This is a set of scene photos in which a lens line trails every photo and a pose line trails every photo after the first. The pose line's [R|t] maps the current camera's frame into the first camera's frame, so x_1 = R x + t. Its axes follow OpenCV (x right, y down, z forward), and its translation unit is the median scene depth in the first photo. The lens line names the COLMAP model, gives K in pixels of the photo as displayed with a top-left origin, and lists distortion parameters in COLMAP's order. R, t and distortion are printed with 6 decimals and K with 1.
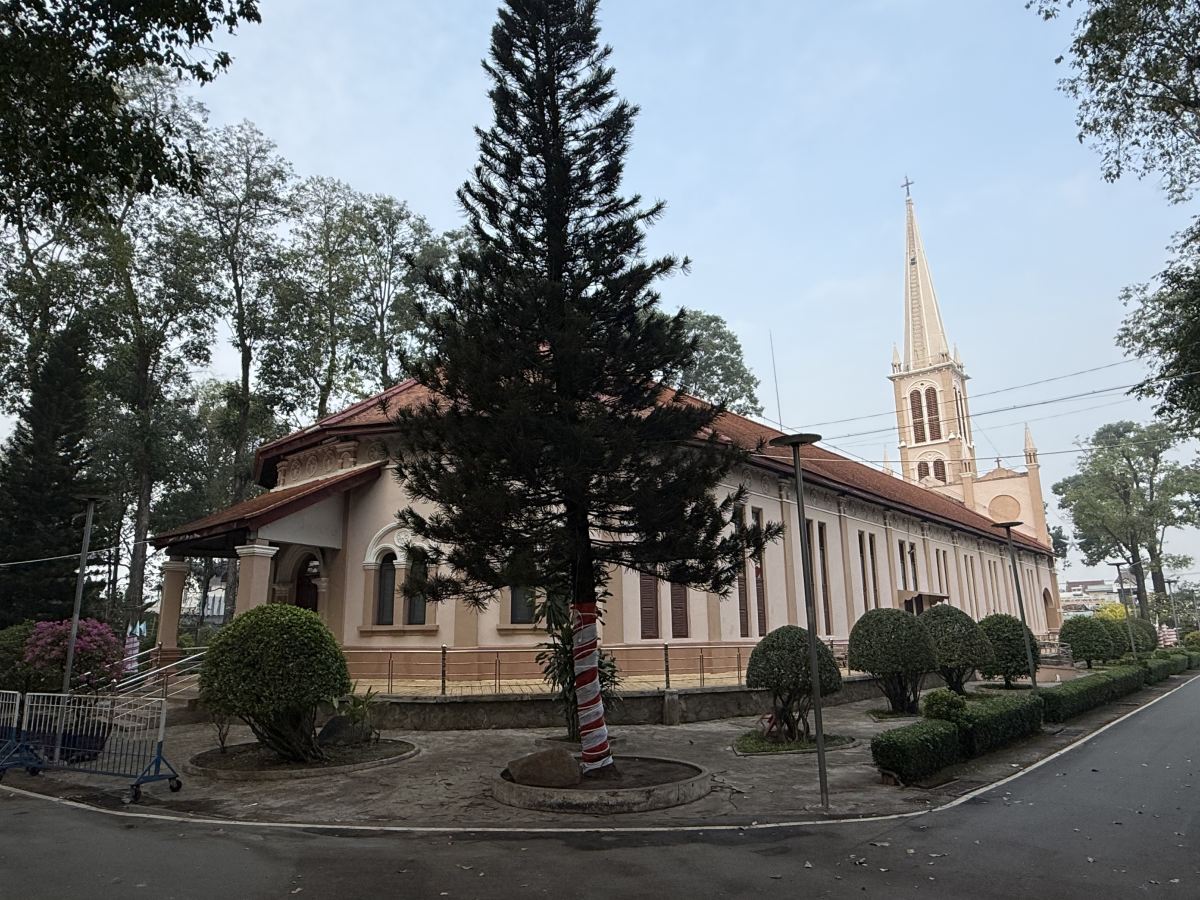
lens RADIAL K [[763.7, 0, 600.0], [0, 763.7, 450.0], [0, 0, 1]] dist [-0.033002, 0.045869]
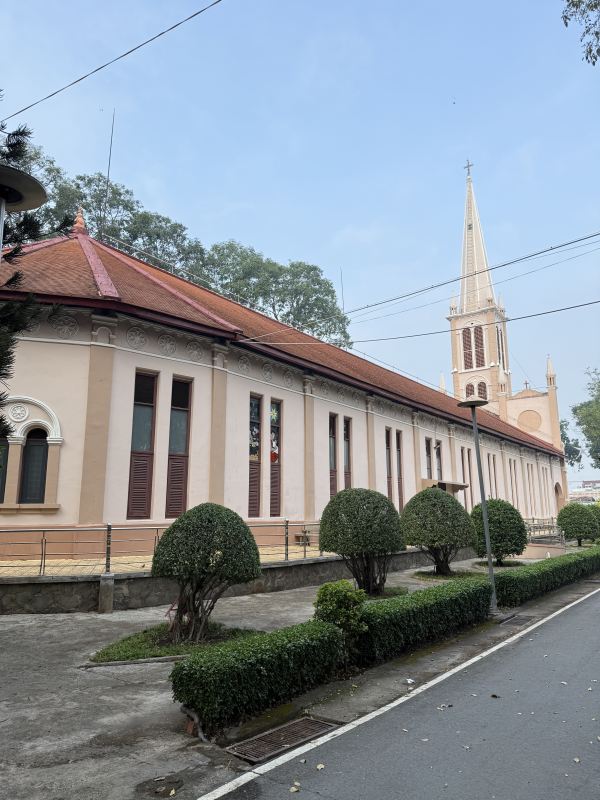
lens RADIAL K [[564.6, 0, 300.0], [0, 564.6, 400.0], [0, 0, 1]] dist [0.077101, -0.087796]
pose [[0.996309, 0.019895, 0.083503, 0.069037], [-0.022727, 0.999194, 0.033098, 0.020145], [-0.082777, -0.034874, 0.995958, 0.079110]]
